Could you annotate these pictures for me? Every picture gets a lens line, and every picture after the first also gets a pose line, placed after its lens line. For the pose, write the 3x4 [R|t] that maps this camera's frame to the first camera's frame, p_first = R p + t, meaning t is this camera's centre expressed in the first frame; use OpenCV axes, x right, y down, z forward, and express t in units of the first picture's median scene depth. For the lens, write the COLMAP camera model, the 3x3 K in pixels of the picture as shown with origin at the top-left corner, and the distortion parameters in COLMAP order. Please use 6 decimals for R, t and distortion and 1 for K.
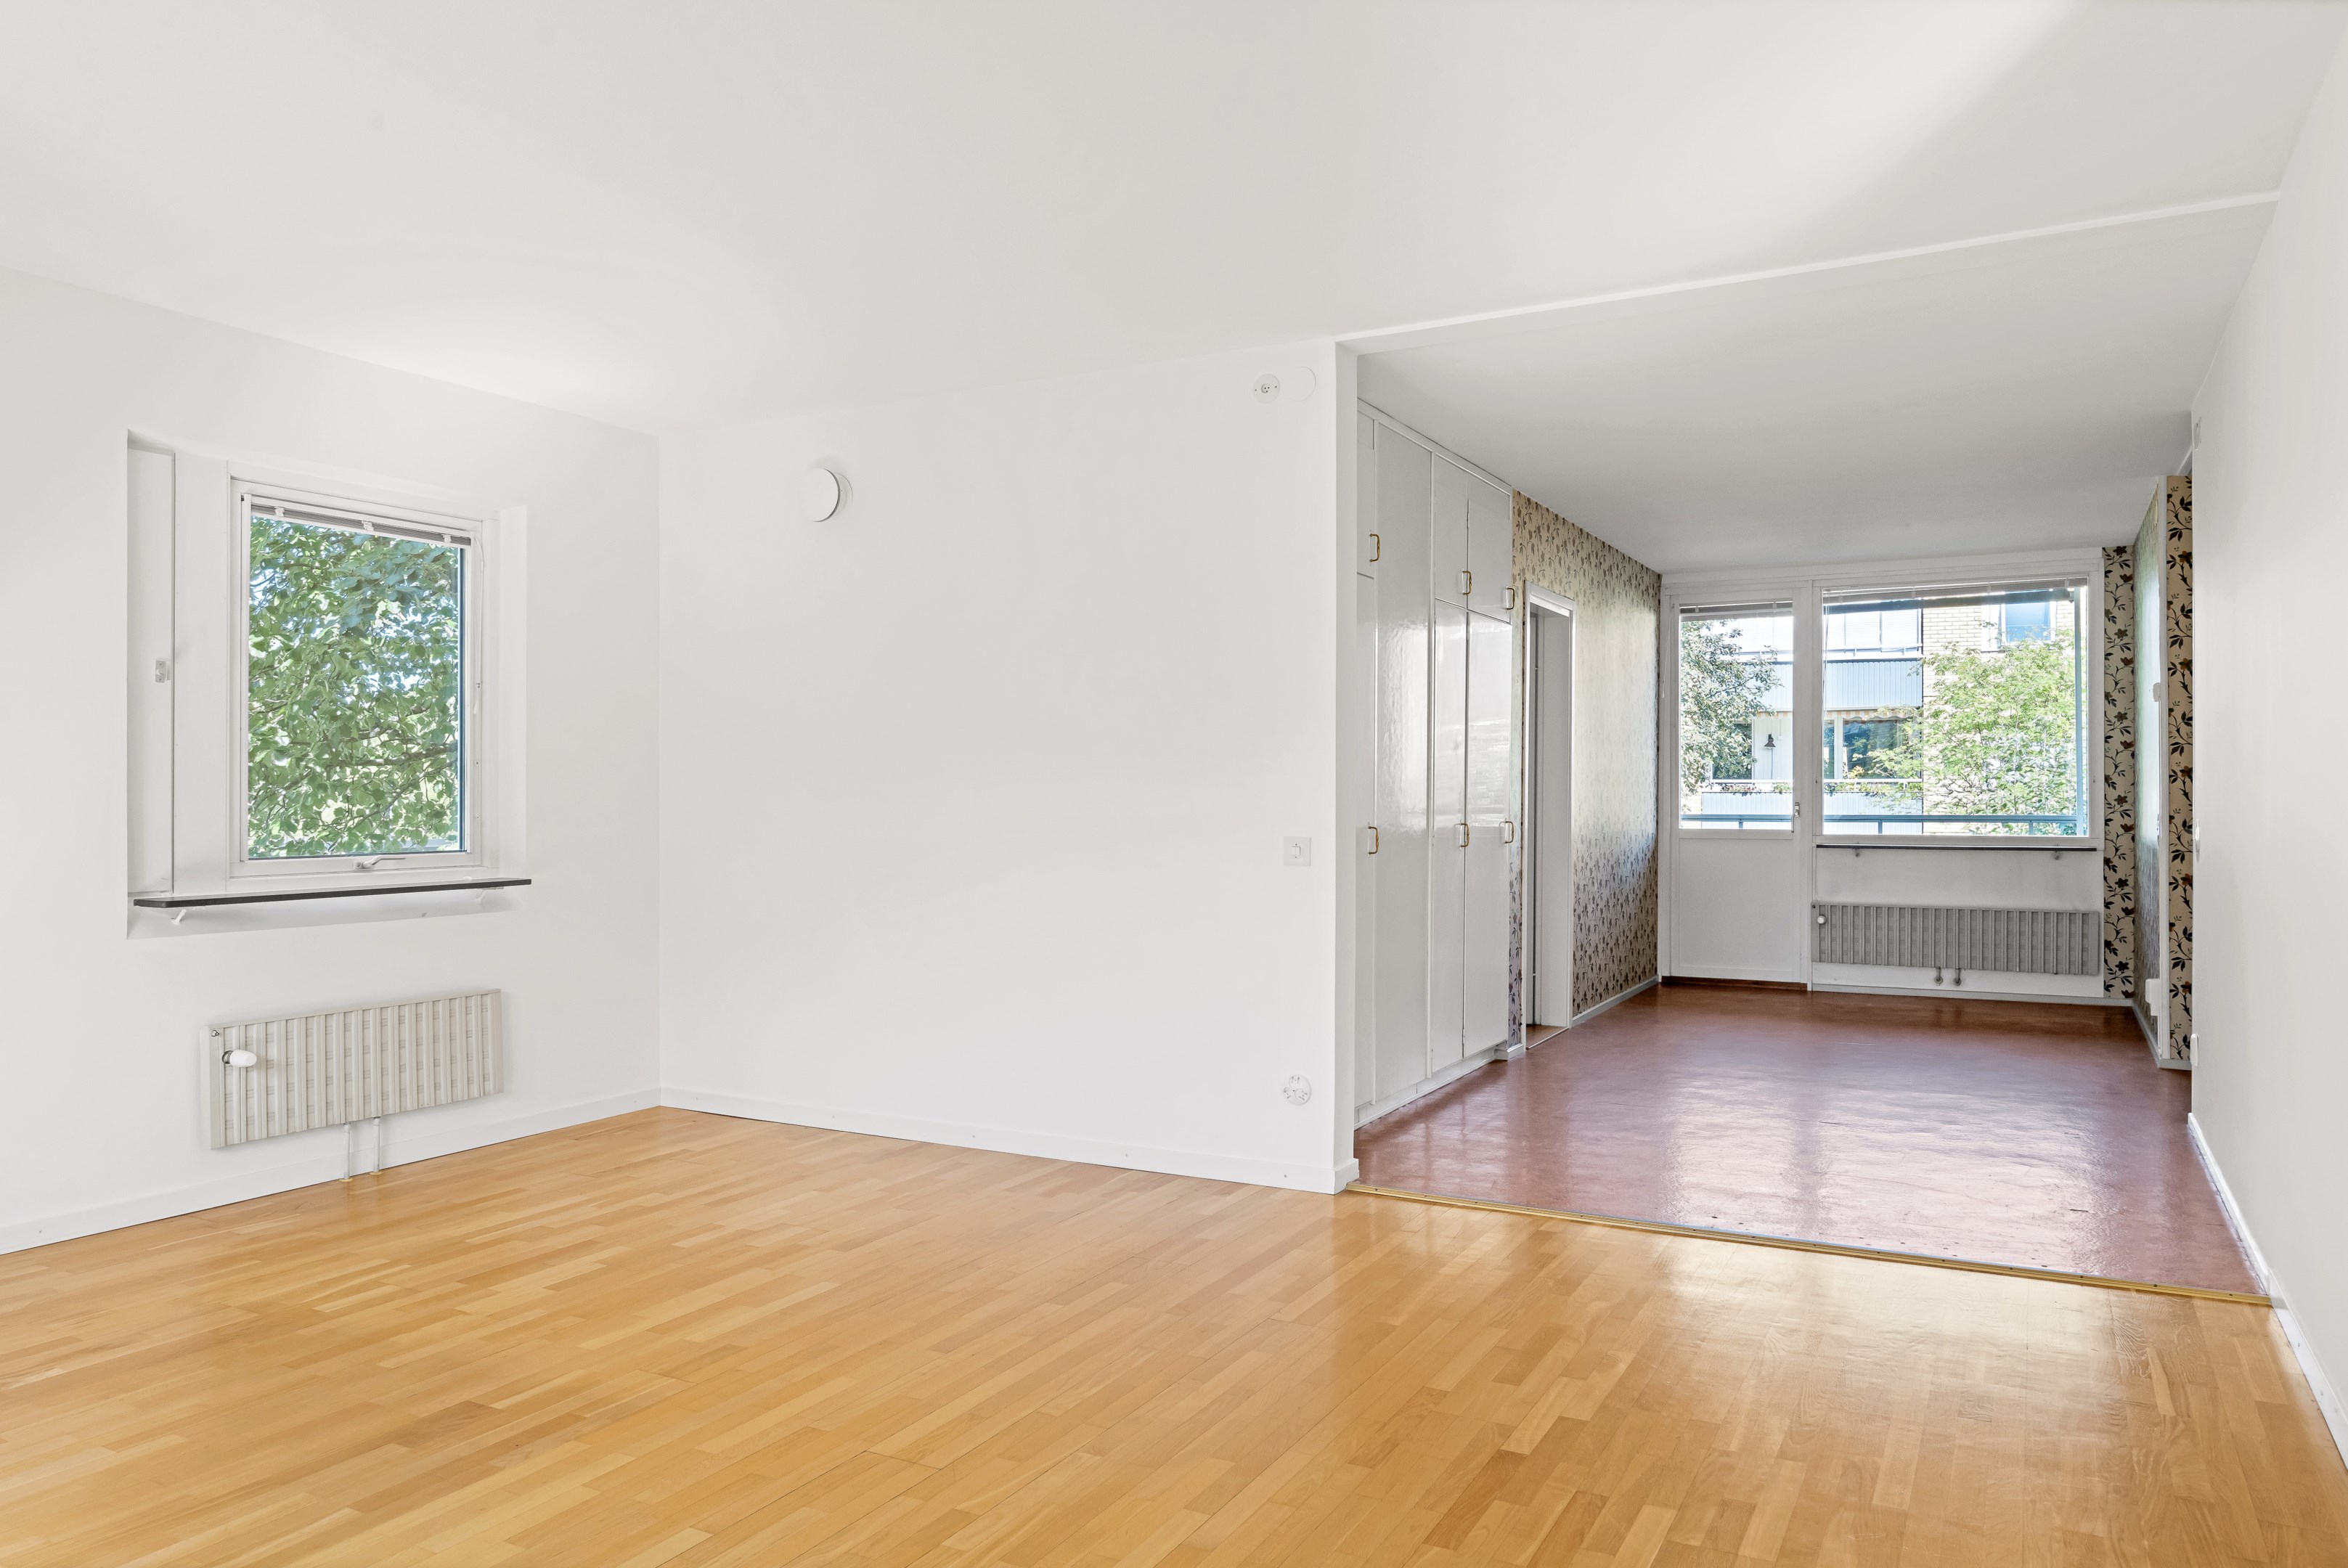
lens RADIAL K [[1608.3, 0, 1175.0], [0, 1608.3, 791.0], [0, 0, 1]] dist [-0.000977, 0.002209]
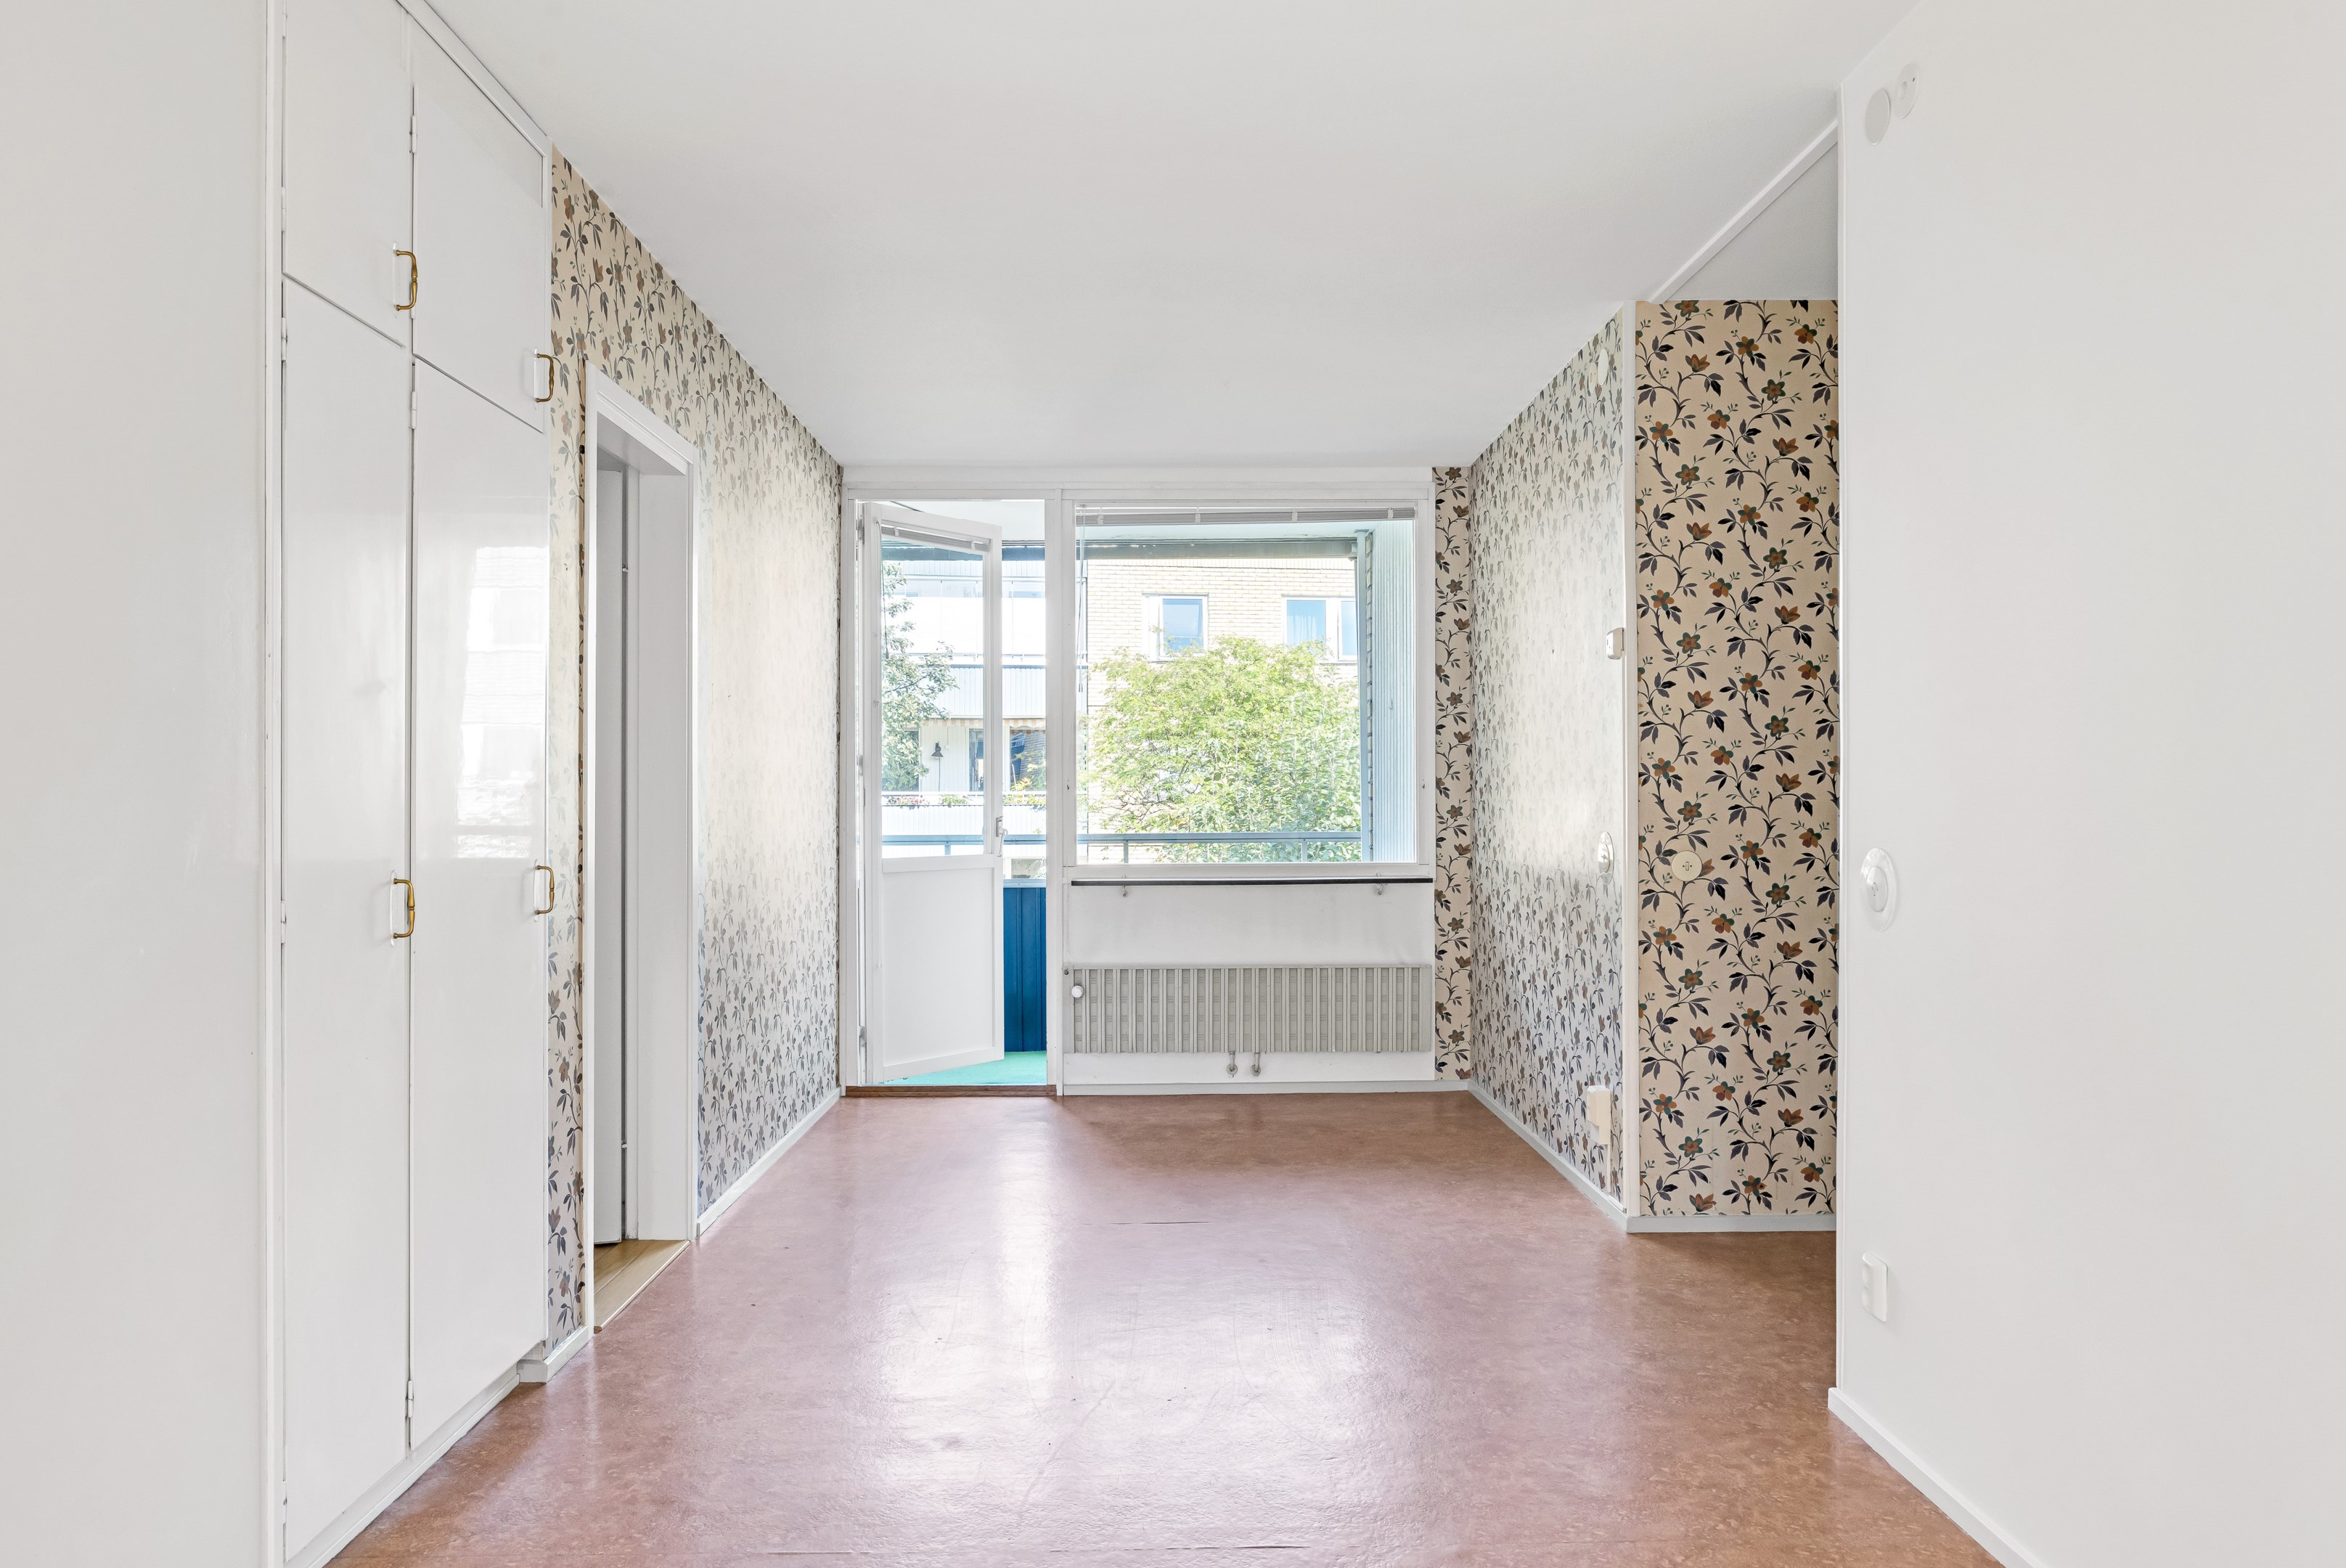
lens RADIAL K [[1573.7, 0, 1176.9], [0, 1573.7, 817.7], [0, 0, 1]] dist [-0.031140, -0.000601]
pose [[0.868467, -0.007124, 0.495696, 0.119207], [0.003179, 0.999956, 0.008803, 0.001469], [-0.495737, -0.006069, 0.868452, 0.435206]]
